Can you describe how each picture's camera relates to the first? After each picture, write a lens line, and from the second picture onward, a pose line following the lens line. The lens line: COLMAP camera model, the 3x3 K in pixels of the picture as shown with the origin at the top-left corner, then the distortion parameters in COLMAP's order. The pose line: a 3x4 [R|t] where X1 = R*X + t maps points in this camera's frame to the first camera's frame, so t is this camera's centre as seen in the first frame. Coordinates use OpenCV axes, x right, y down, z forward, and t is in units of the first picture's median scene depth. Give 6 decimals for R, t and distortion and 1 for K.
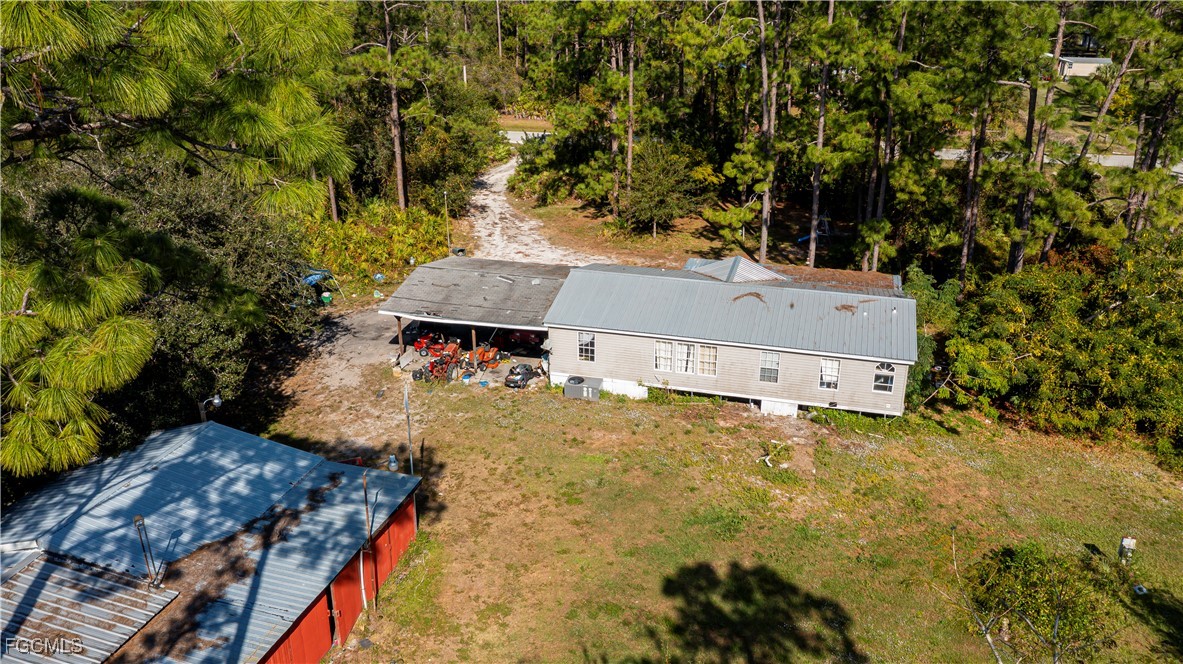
lens RADIAL K [[968.8, 0, 591.5], [0, 968.8, 332.0], [0, 0, 1]] dist [-0.004966, 0.006336]
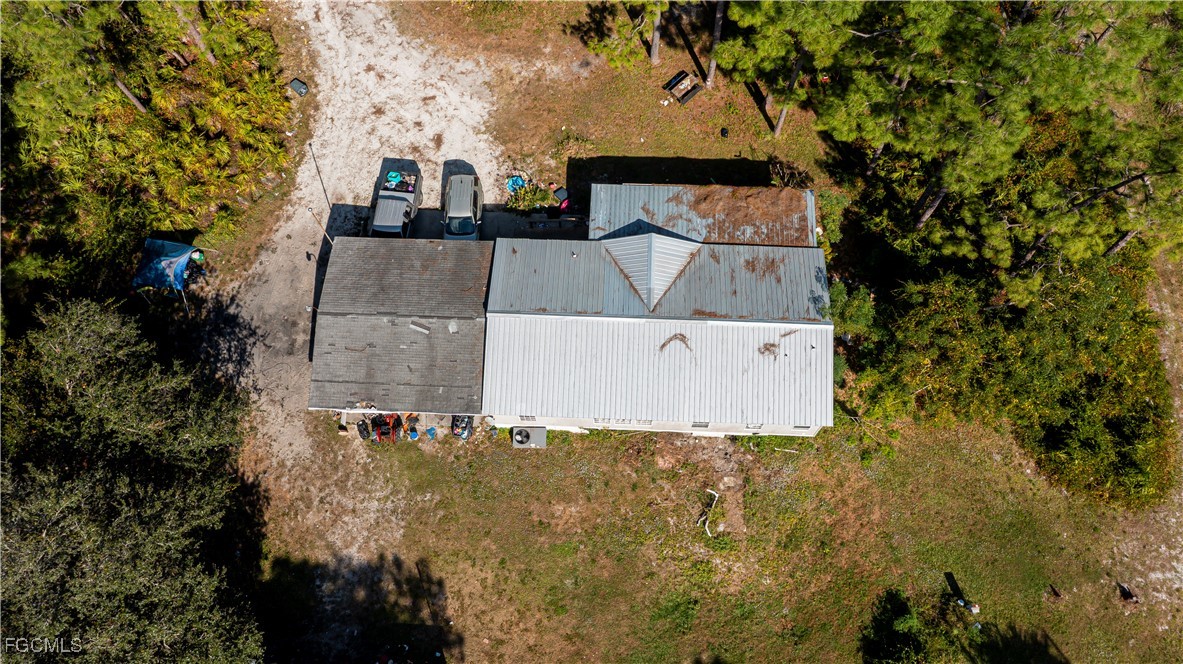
lens RADIAL K [[968.8, 0, 591.5], [0, 968.8, 332.0], [0, 0, 1]] dist [-0.004966, 0.006336]
pose [[0.974289, -0.215958, 0.064212, 0.014762], [0.094078, 0.648925, 0.755013, -0.827743], [-0.204720, -0.729560, 0.652558, 0.368298]]
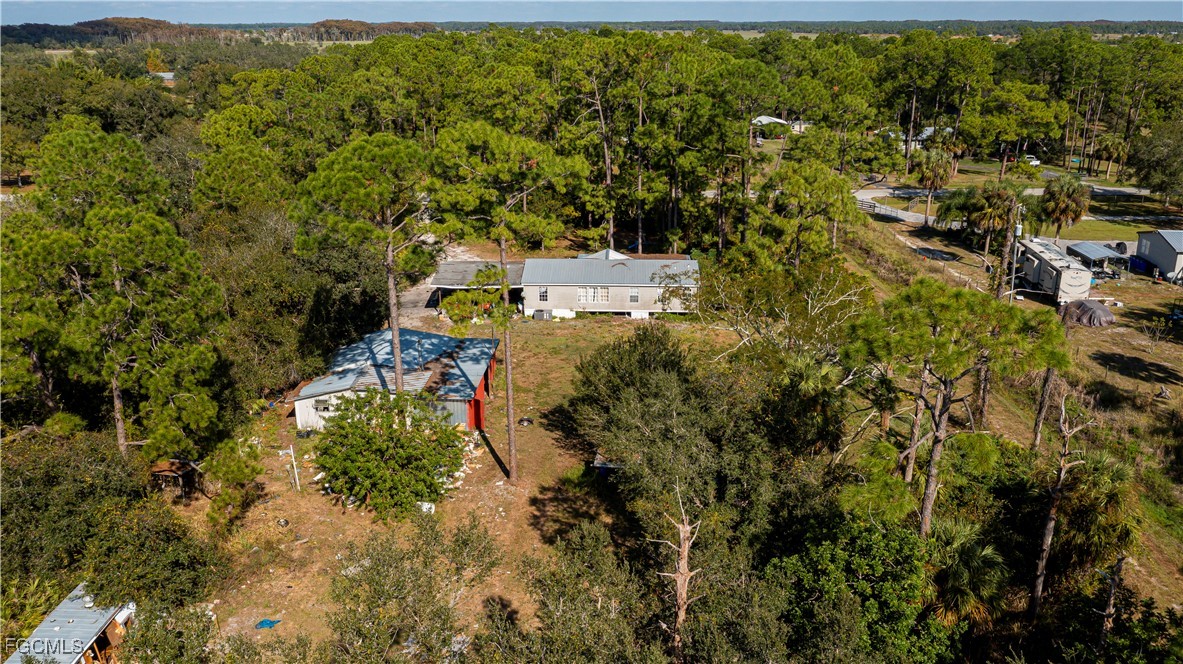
lens RADIAL K [[968.8, 0, 591.5], [0, 968.8, 332.0], [0, 0, 1]] dist [-0.004966, 0.006336]
pose [[0.975395, -0.076205, 0.206874, -0.329095], [0.087214, 0.995190, -0.044615, 0.191540], [-0.202479, 0.061559, 0.977350, -0.976774]]
